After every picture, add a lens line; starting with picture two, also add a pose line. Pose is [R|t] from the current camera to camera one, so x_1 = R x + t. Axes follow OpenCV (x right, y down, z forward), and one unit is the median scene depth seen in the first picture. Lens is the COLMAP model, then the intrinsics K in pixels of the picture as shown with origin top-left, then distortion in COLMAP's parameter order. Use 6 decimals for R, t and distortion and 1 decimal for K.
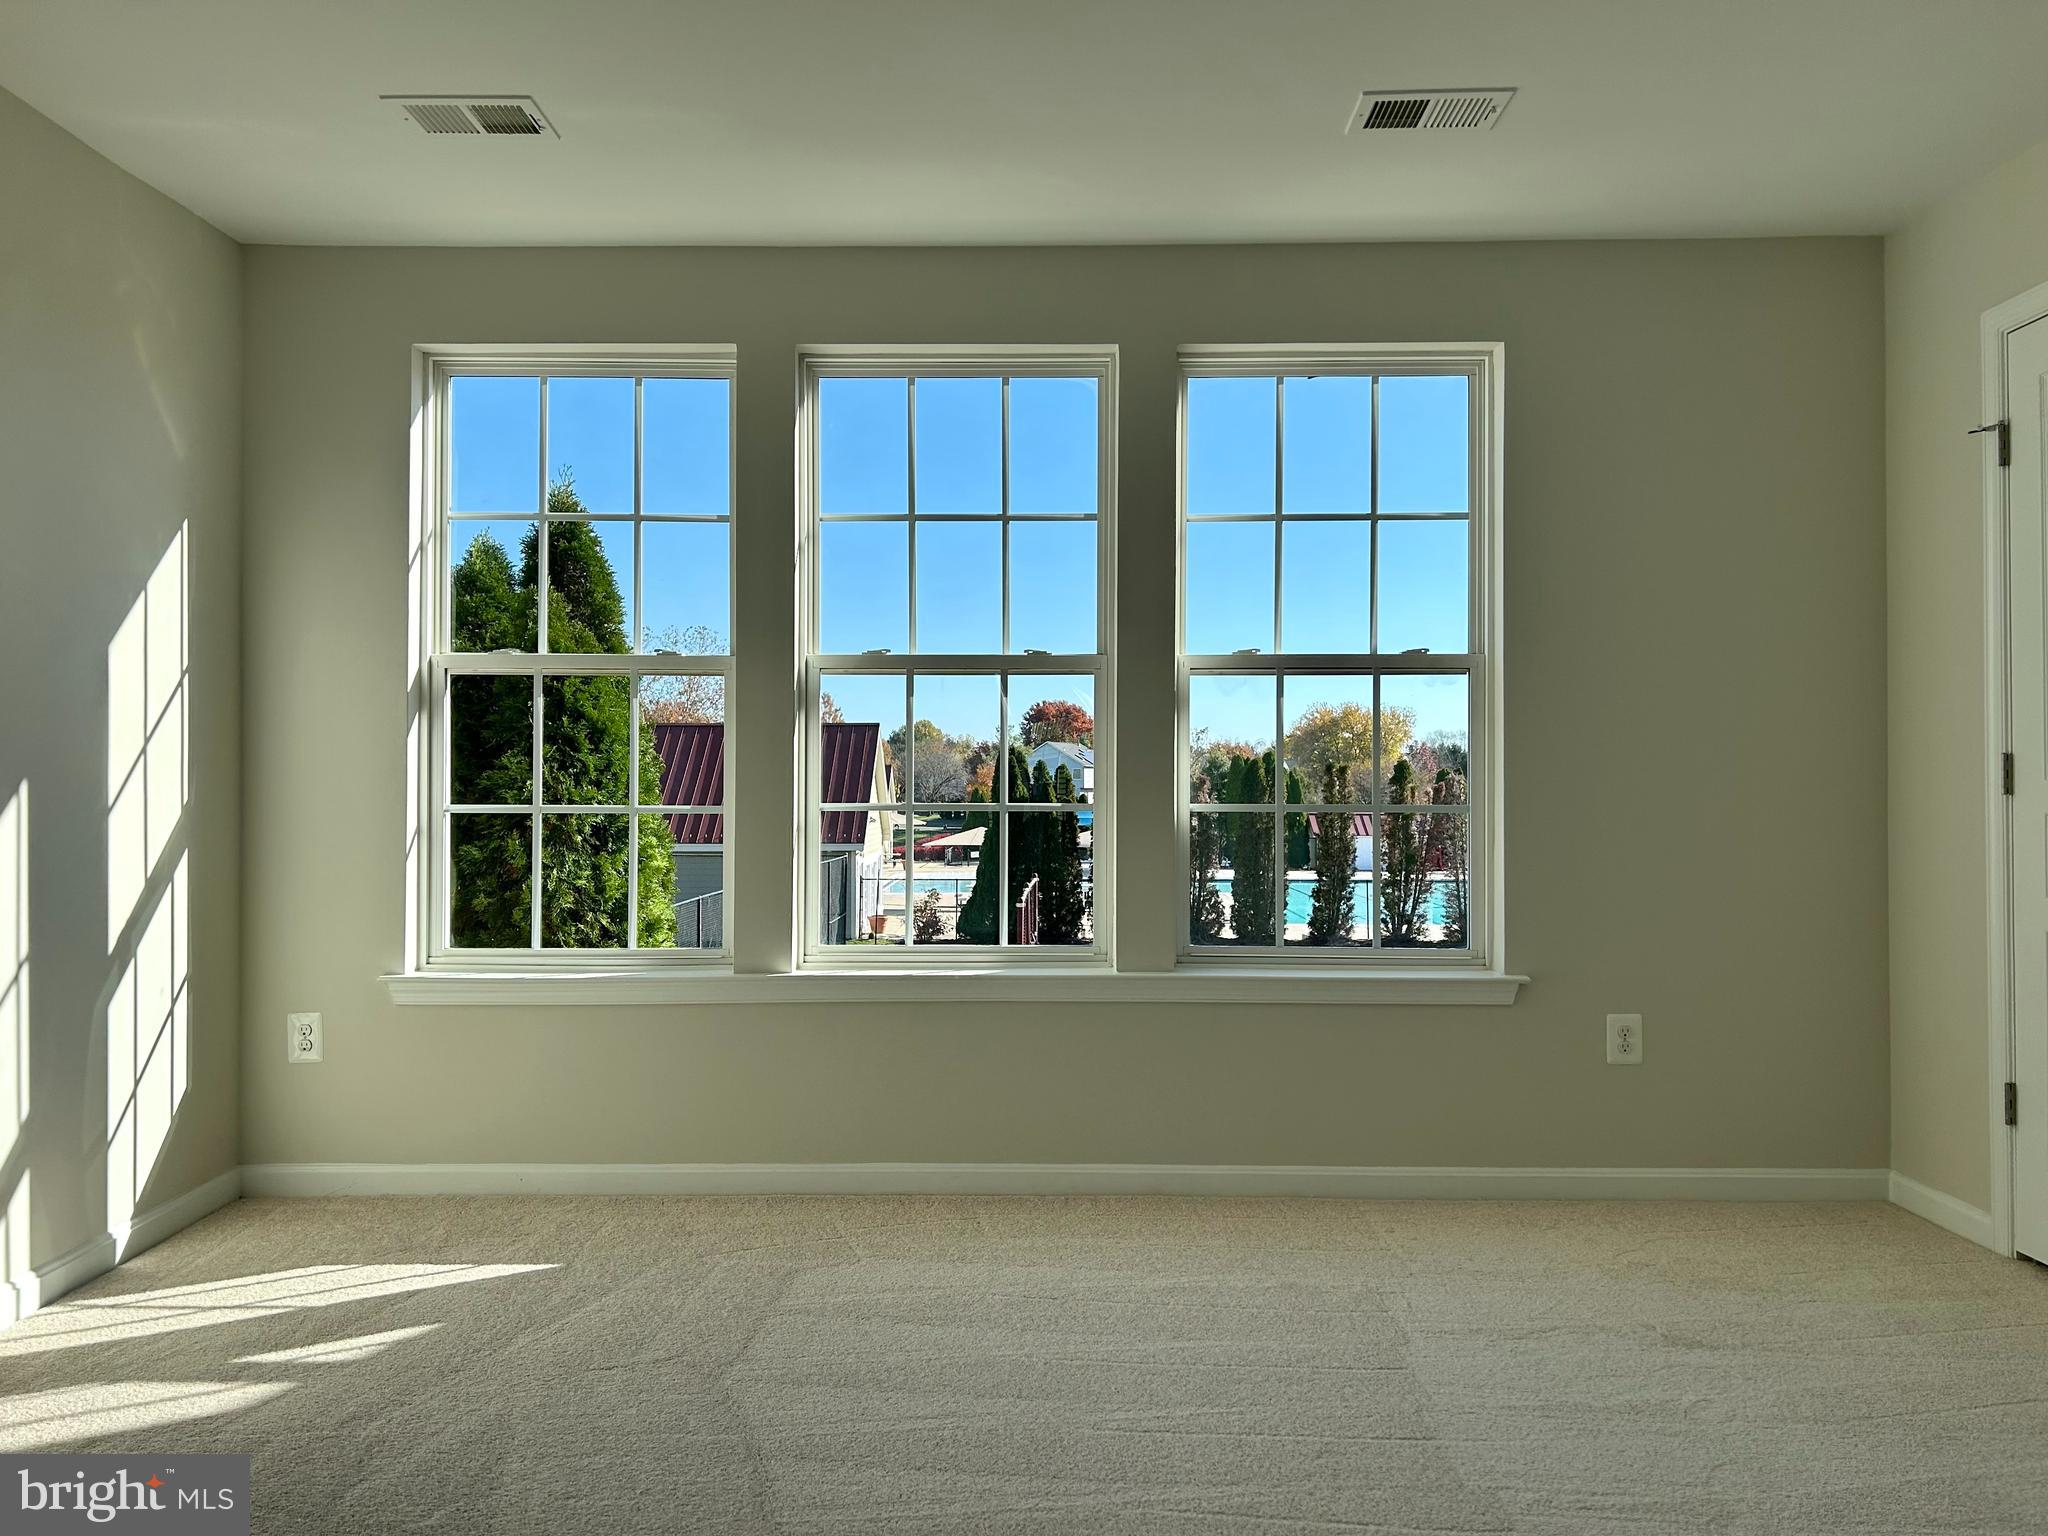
lens RADIAL K [[1540.3, 0, 1024.8], [0, 1540.3, 761.4], [0, 0, 1]] dist [0.057822, -0.042023]
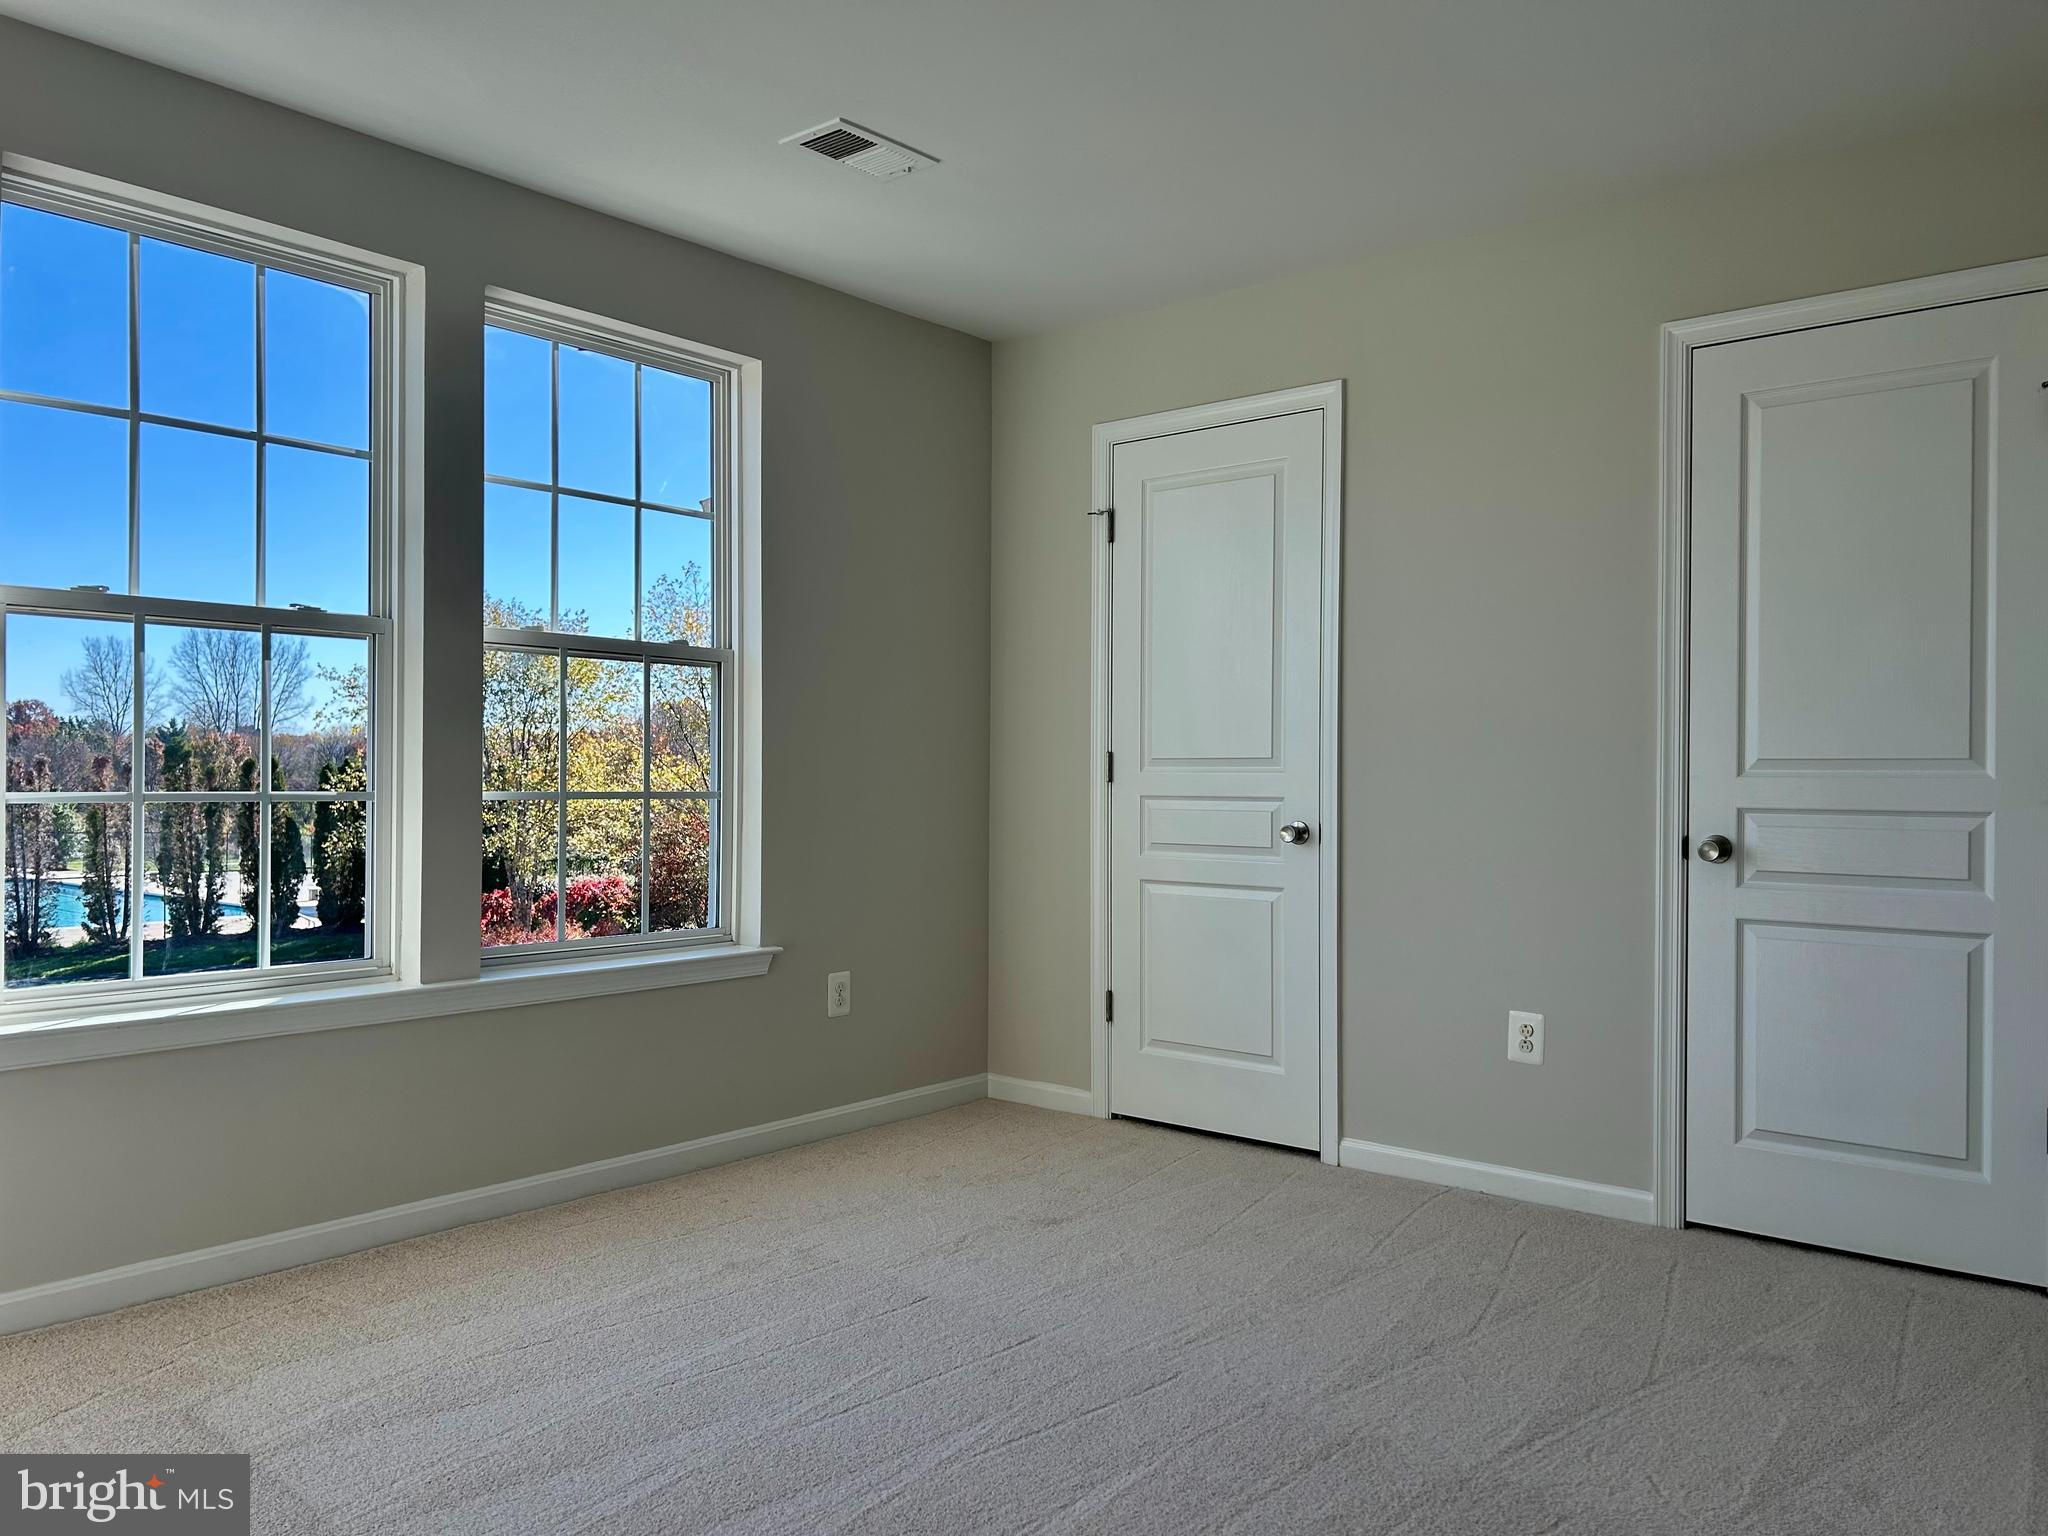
lens RADIAL K [[1540.3, 0, 1005.6], [0, 1540.3, 770.1], [0, 0, 1]] dist [0.057822, -0.042023]
pose [[0.638405, 0.007552, 0.769663, -0.412970], [-0.019050, 0.999801, 0.005991, 0.004052], [-0.769465, -0.018487, 0.638422, 0.183316]]
